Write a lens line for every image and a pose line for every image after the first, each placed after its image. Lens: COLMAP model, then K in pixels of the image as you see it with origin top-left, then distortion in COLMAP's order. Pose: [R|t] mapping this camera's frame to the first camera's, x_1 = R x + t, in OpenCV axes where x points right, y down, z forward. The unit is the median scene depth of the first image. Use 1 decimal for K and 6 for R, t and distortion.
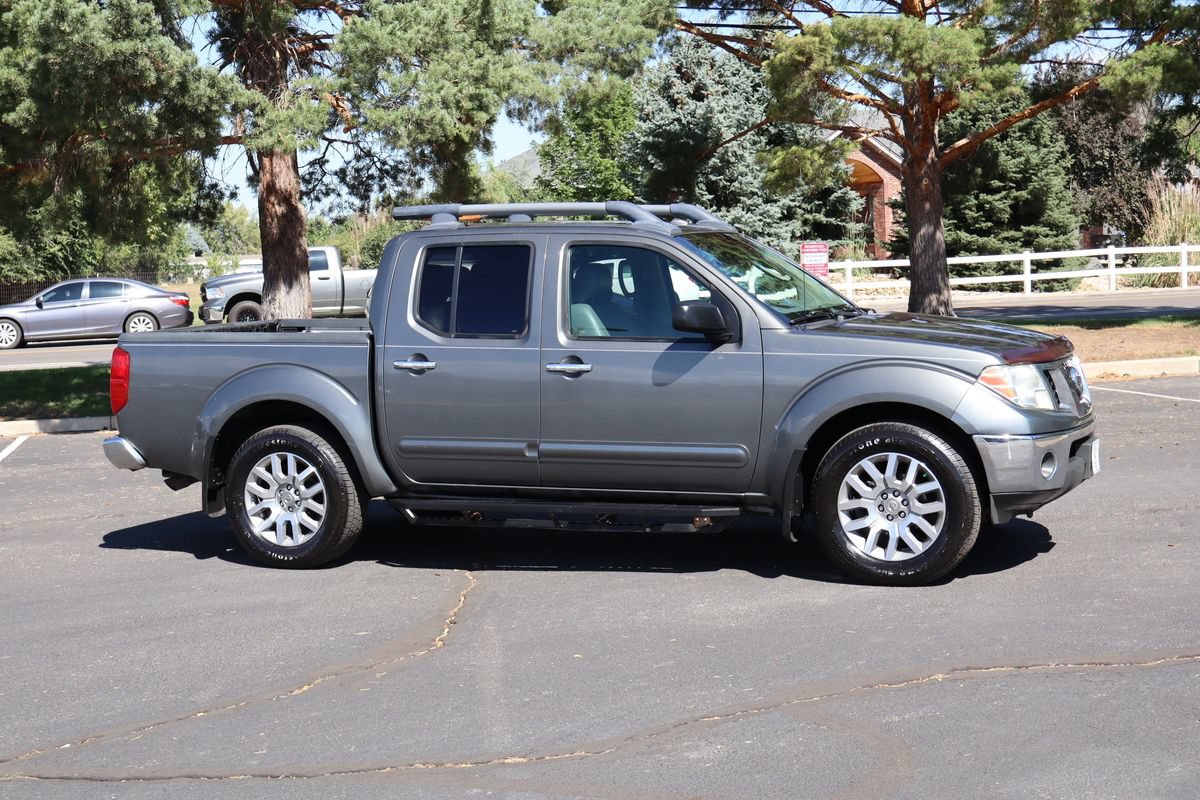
lens RADIAL K [[1719.8, 0, 604.0], [0, 1719.8, 401.2], [0, 0, 1]] dist [-0.003441, 0.000000]
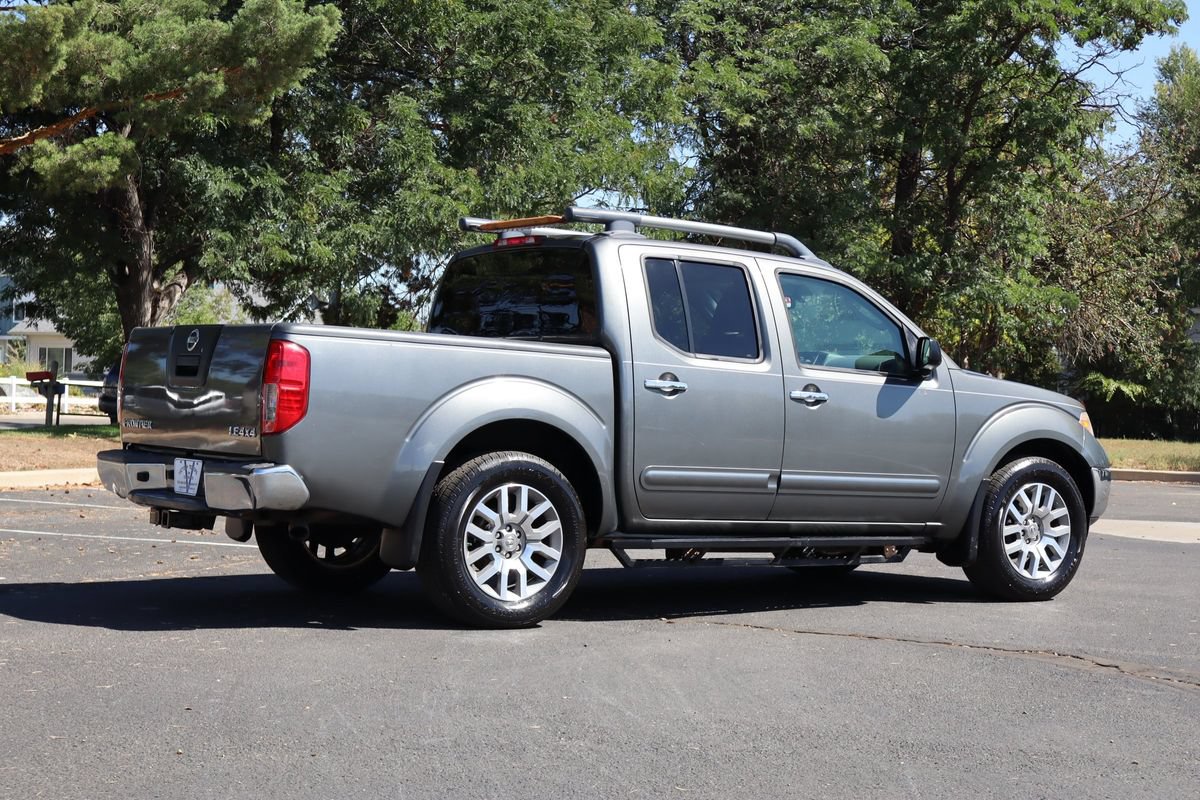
lens RADIAL K [[1934.7, 0, 592.3], [0, 1934.7, 406.9], [0, 0, 1]] dist [-0.001030, 0.000000]
pose [[0.552383, 0.056381, 0.831682, -0.925272], [0.015980, 0.996811, -0.078189, 0.065280], [-0.833437, 0.056480, 0.549720, 0.465665]]
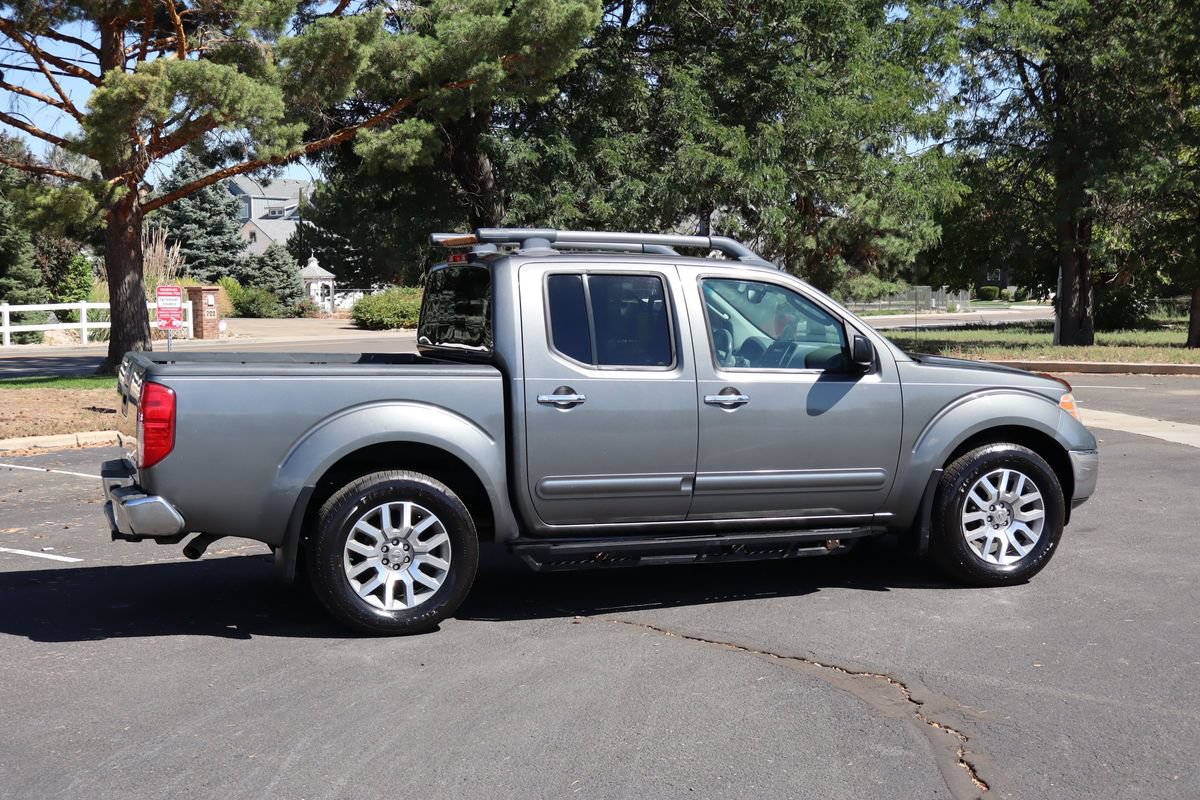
lens RADIAL K [[1623.0, 0, 603.8], [0, 1623.0, 397.2], [0, 0, 1]] dist [-0.019334, 0.000000]
pose [[0.747606, -0.006400, 0.664112, -0.649275], [0.029021, 0.999313, -0.023039, -0.000859], [-0.663508, 0.036498, 0.747278, 0.318695]]
